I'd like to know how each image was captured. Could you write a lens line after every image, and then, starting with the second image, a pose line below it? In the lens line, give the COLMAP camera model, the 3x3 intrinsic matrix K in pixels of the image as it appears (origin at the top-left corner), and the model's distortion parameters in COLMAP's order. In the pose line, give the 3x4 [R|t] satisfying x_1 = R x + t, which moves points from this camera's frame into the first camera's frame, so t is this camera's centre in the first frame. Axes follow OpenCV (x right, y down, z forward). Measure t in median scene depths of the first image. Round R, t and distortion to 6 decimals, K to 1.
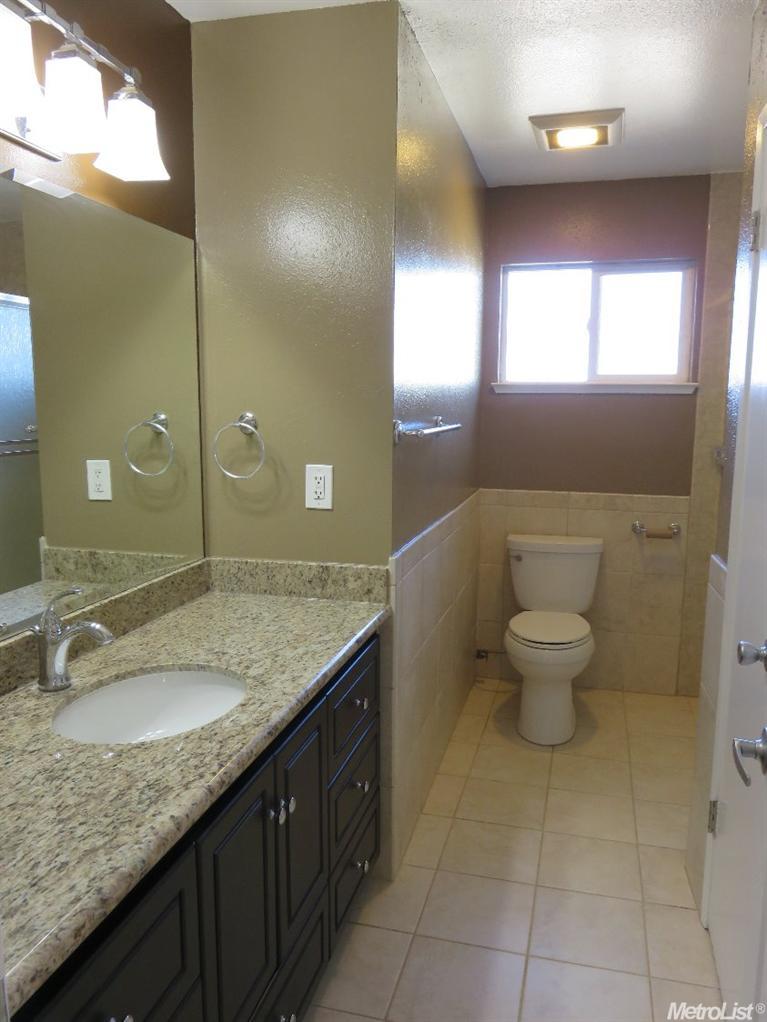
lens RADIAL K [[768.0, 0, 383.5], [0, 768.0, 511.0], [0, 0, 1]] dist [-0.002233, -0.000694]
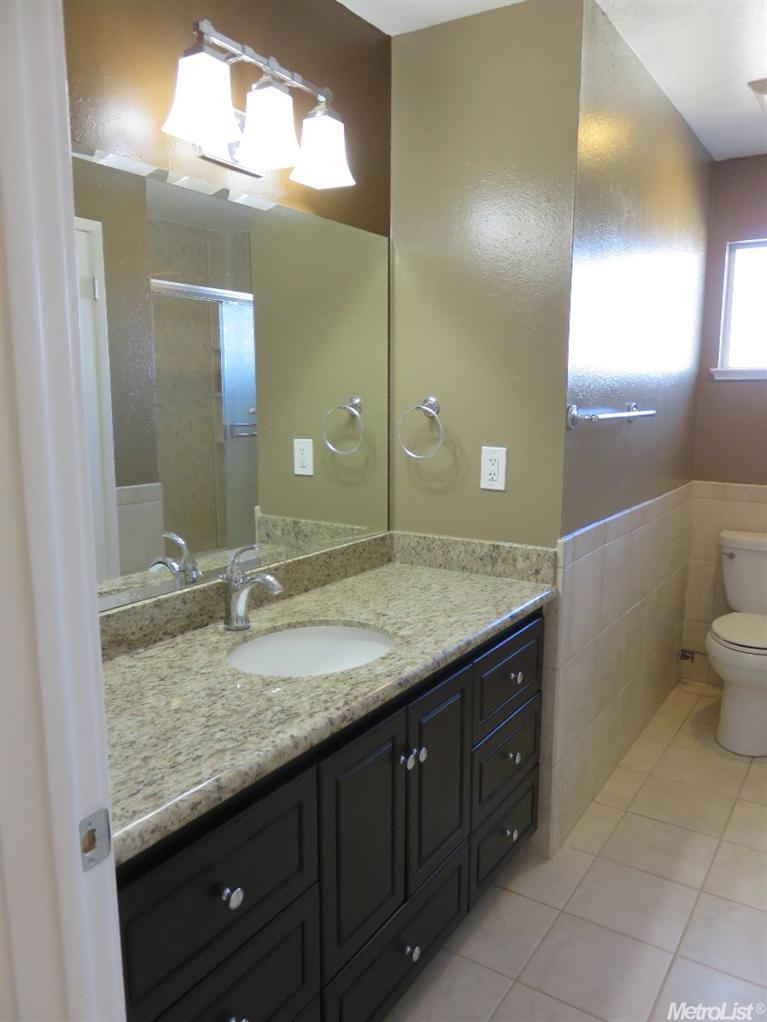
lens RADIAL K [[765.7, 0, 383.5], [0, 765.7, 511.0], [0, 0, 1]] dist [-0.004528, -0.004802]
pose [[0.948942, 0.046942, -0.311939, 0.113457], [-0.043666, 0.998893, 0.017483, 0.016295], [0.312414, -0.002969, 0.949941, -0.035121]]
